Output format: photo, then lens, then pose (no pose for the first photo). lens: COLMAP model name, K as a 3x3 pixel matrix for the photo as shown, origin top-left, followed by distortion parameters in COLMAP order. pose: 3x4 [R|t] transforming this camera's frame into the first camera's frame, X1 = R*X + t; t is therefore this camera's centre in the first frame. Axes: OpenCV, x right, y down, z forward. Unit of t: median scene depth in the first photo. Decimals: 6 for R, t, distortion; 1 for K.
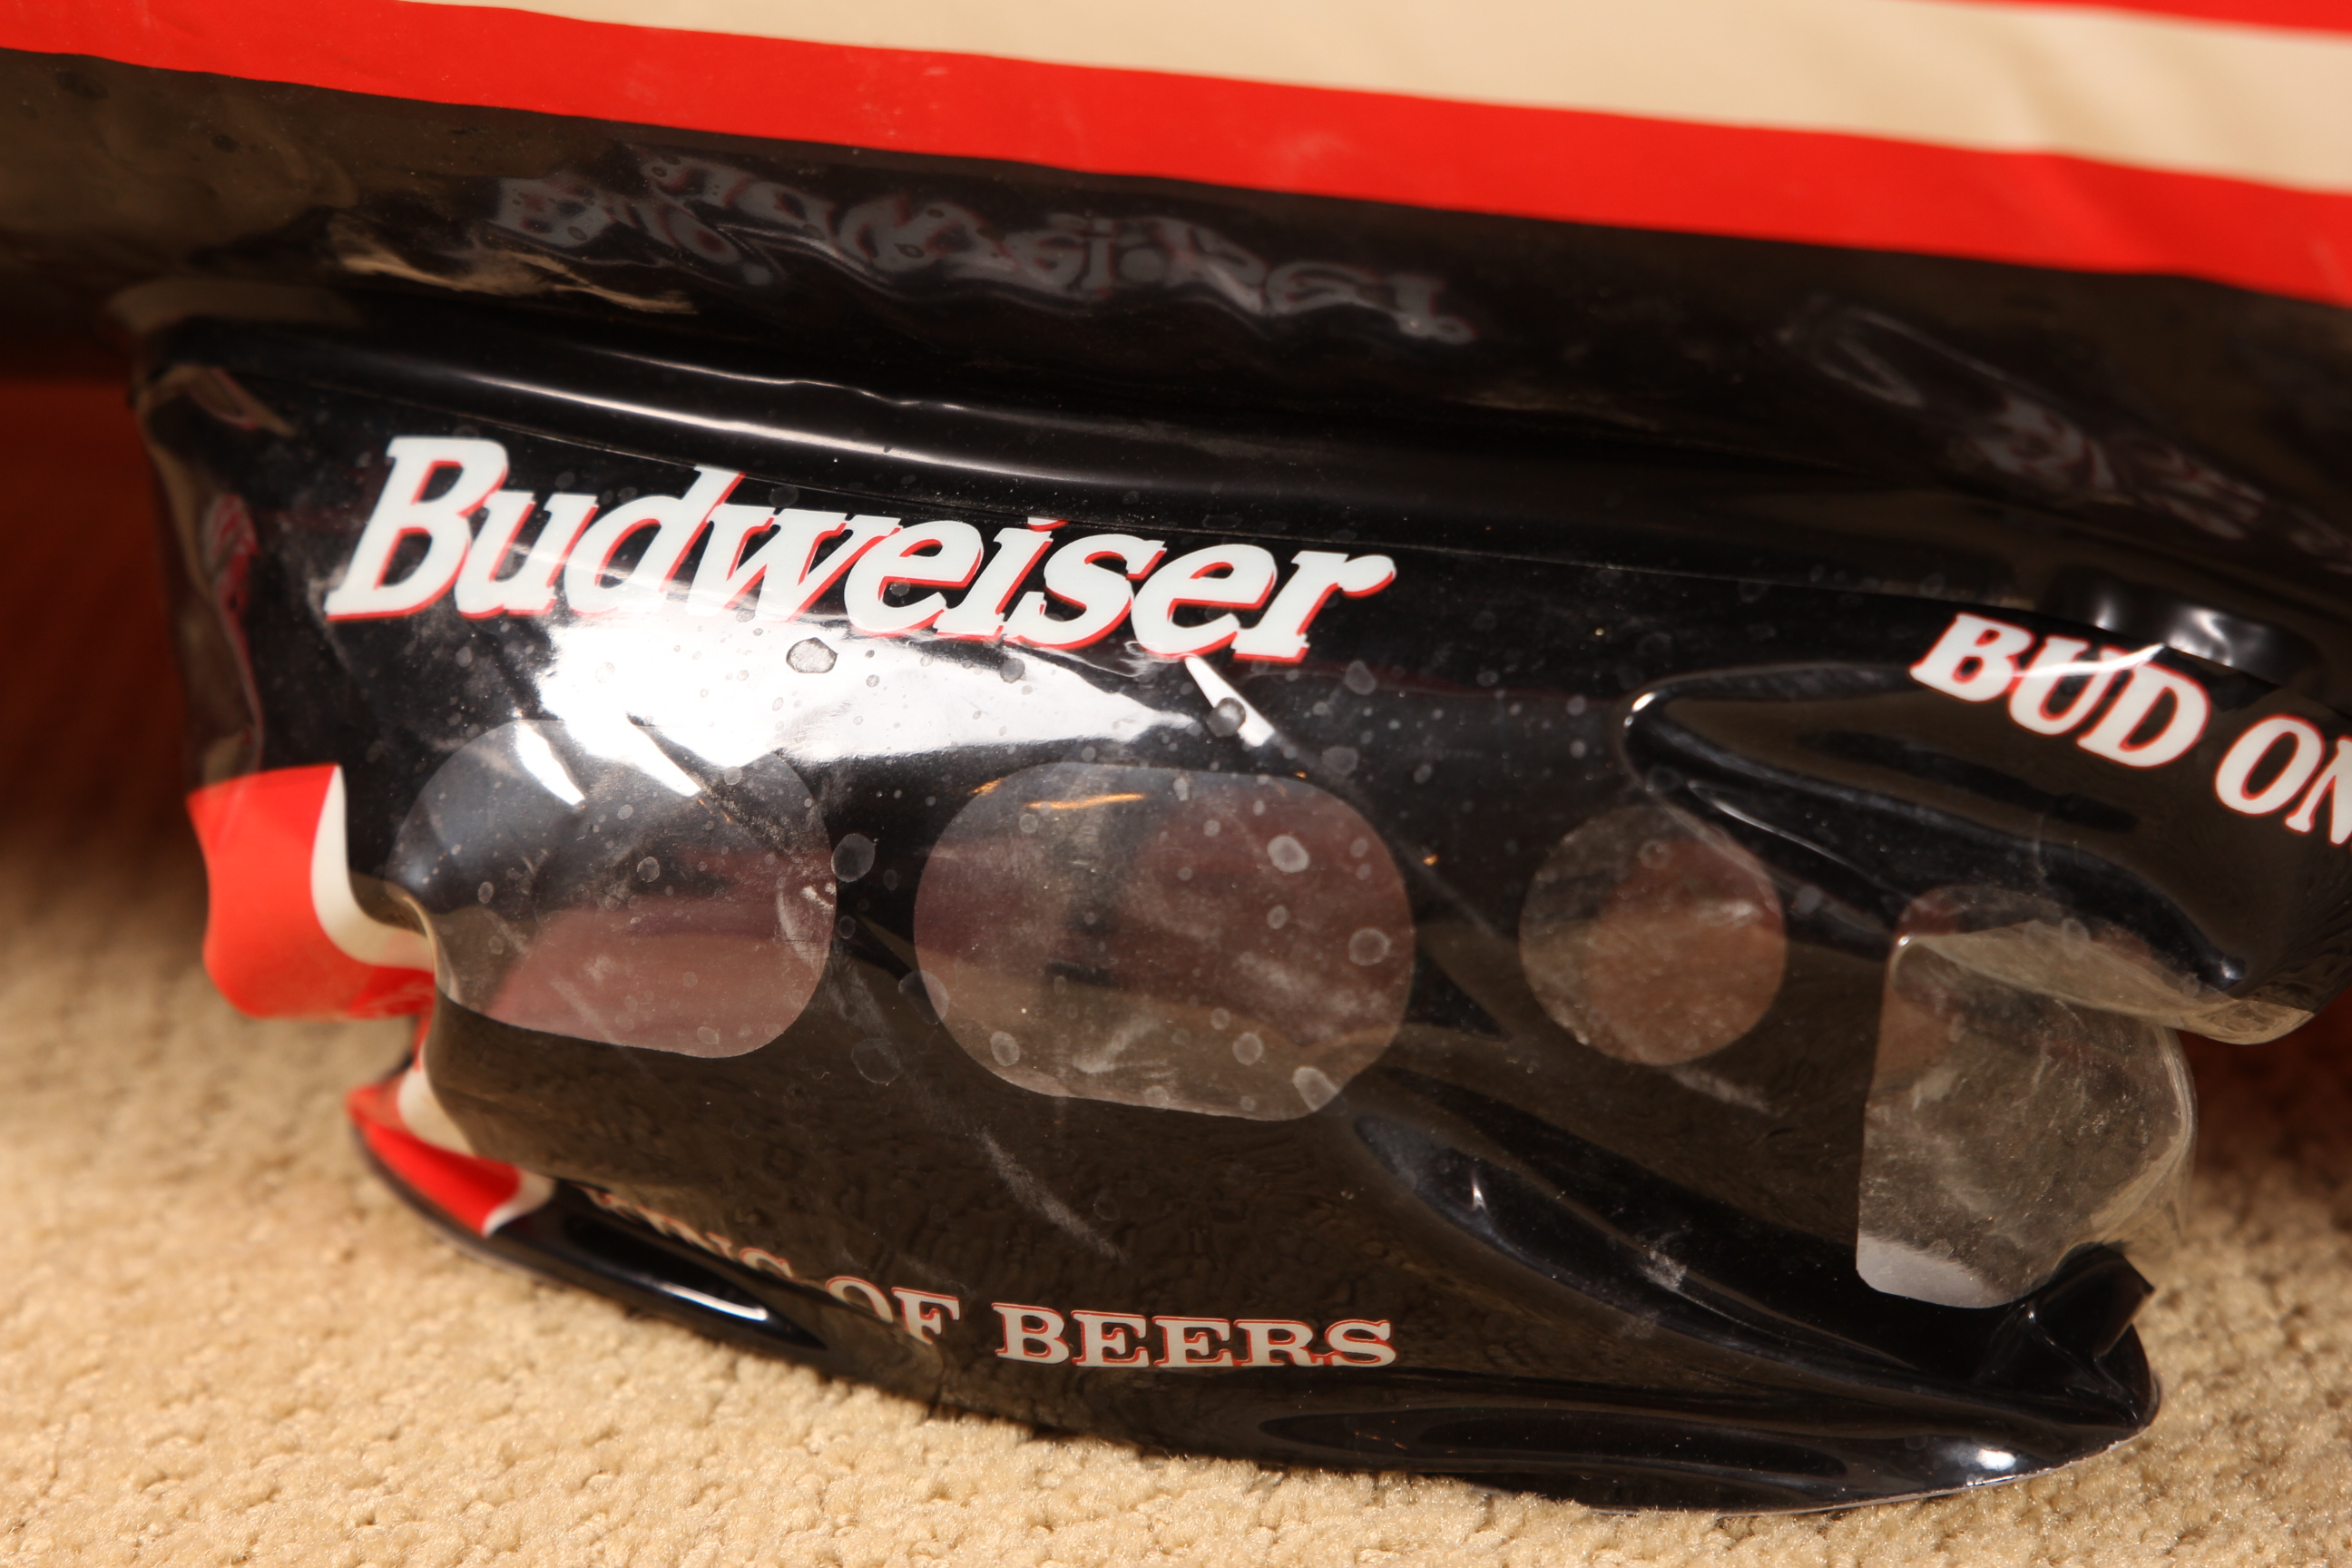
lens RADIAL K [[7575.7, 0, 1179.3], [0, 7575.7, 782.1], [0, 0, 1]] dist [0.141747, 0.000000]
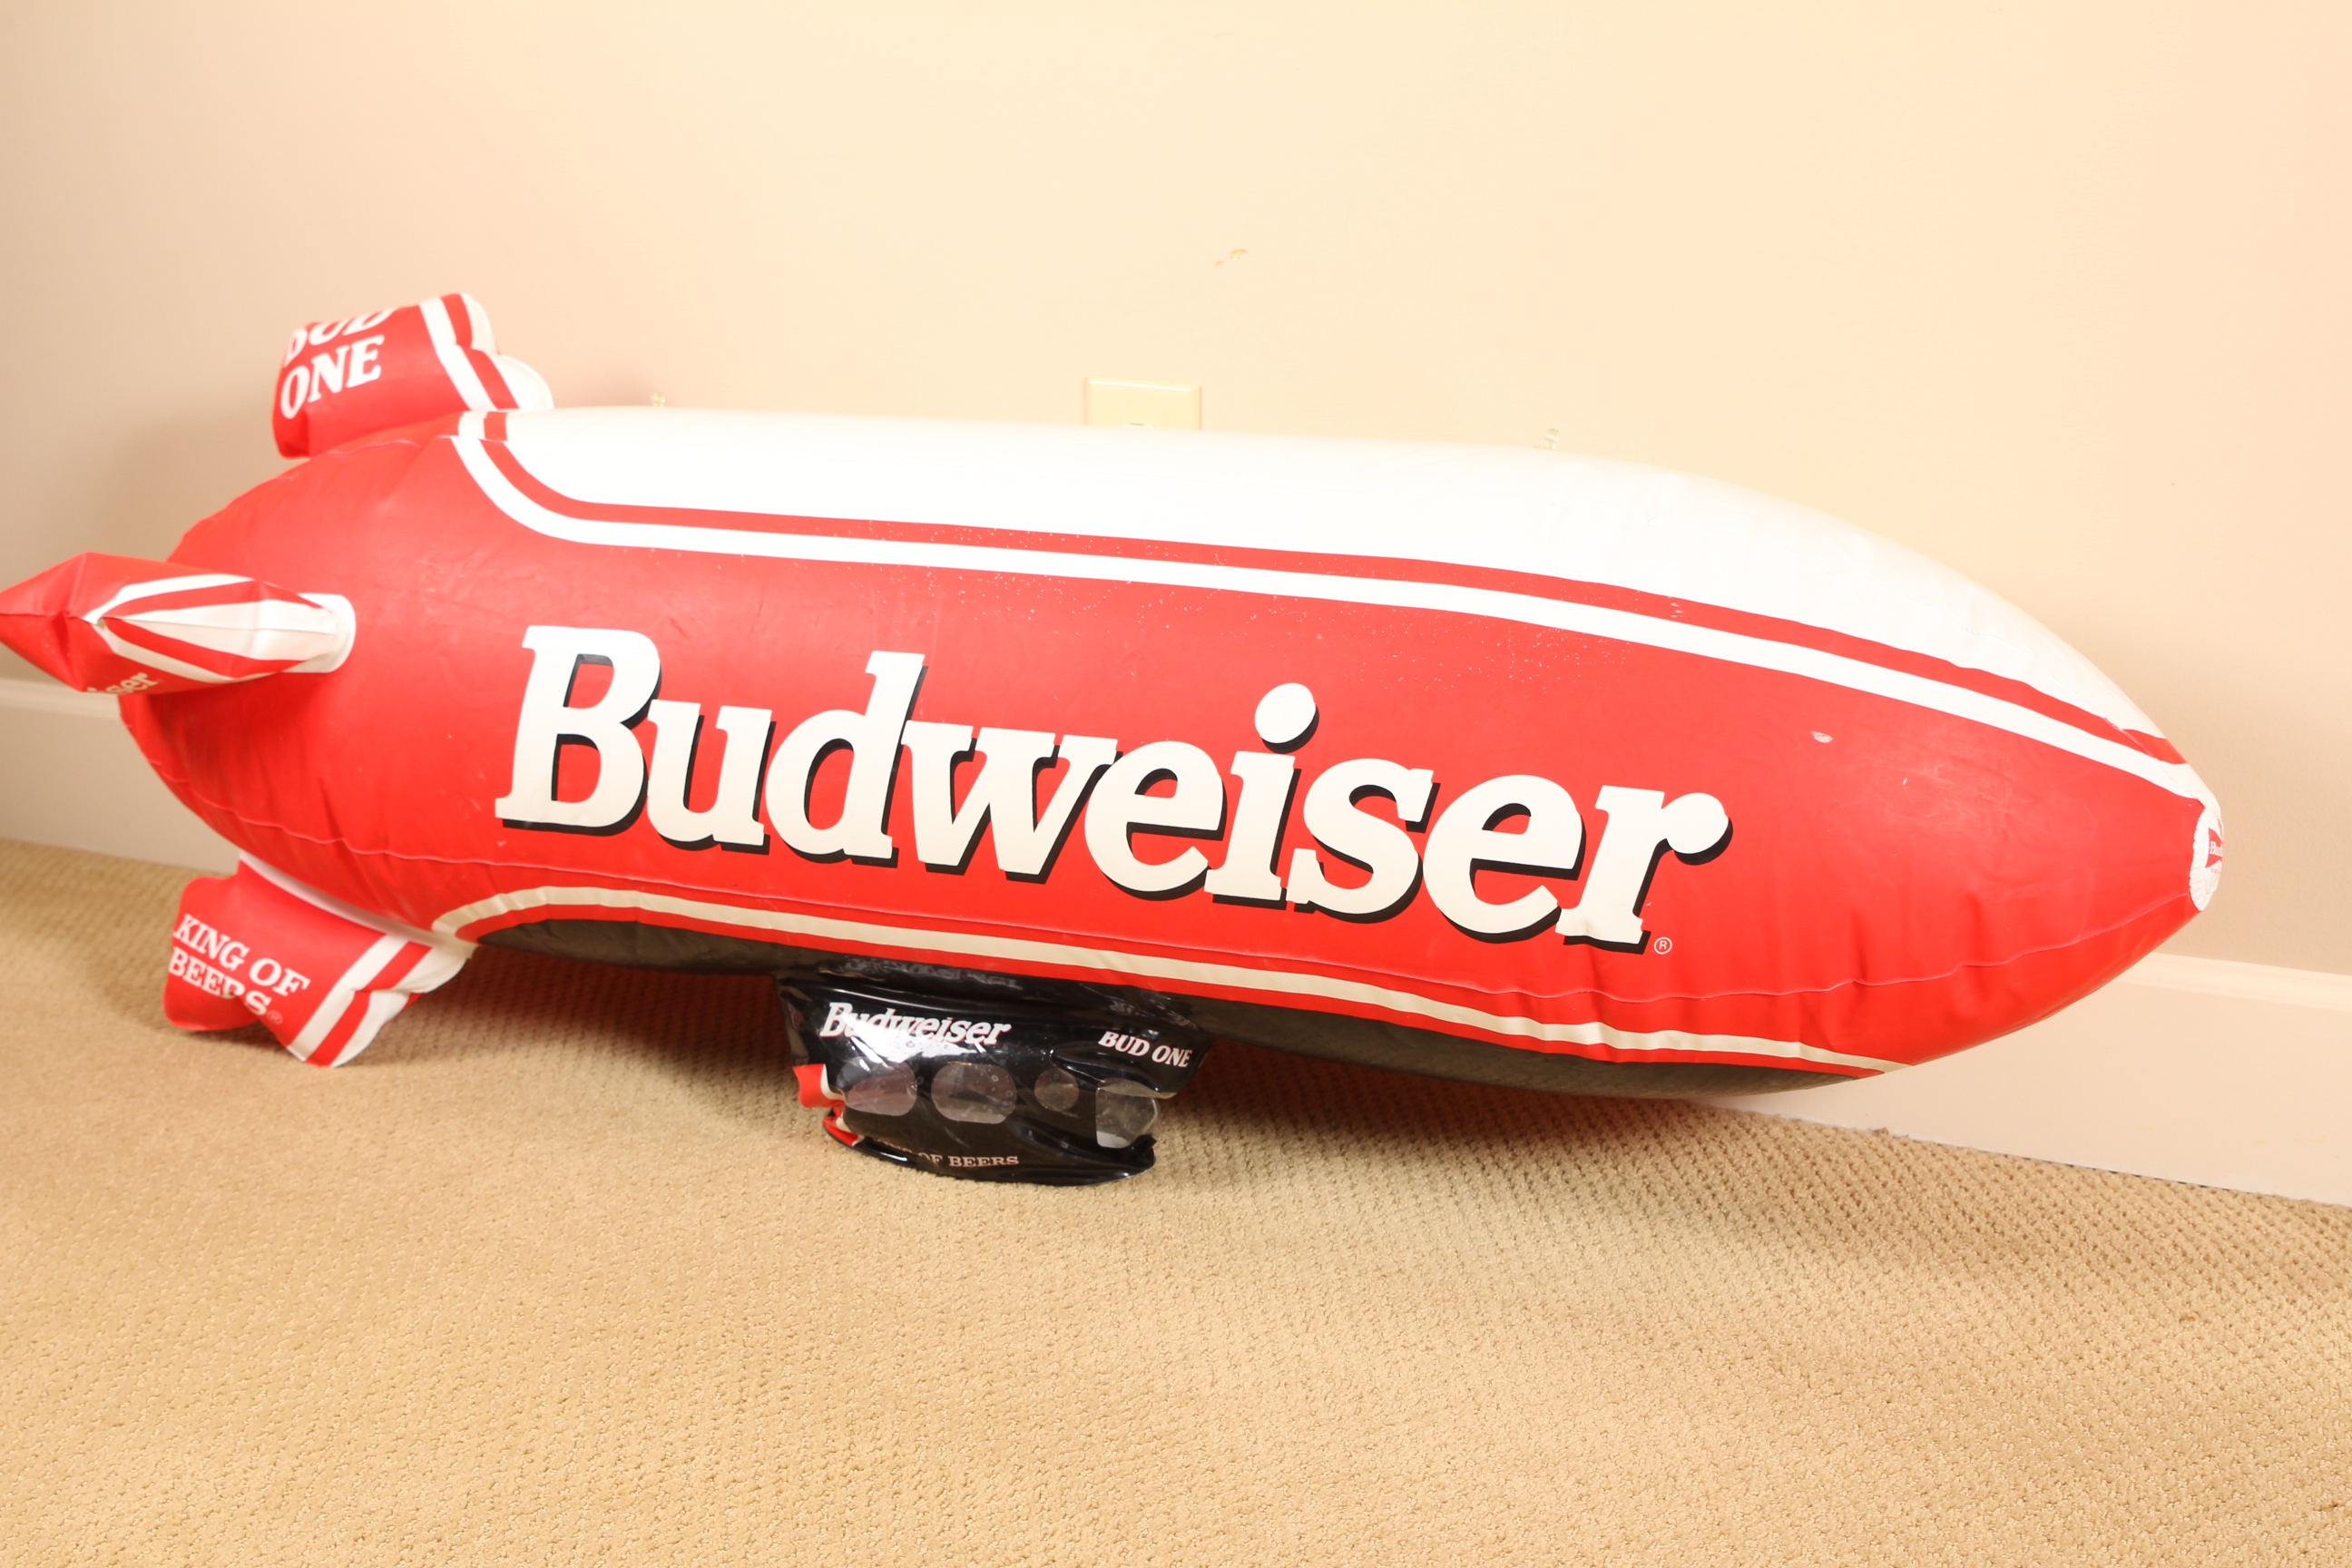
lens RADIAL K [[3448.9, 0, 1171.1], [0, 3448.9, 786.6], [0, 0, 1]] dist [0.013488, 0.000000]
pose [[0.997748, -0.049203, 0.045586, 0.037932], [0.049960, 0.998629, -0.015604, -0.158401], [-0.044756, 0.017846, 0.998839, -1.584664]]
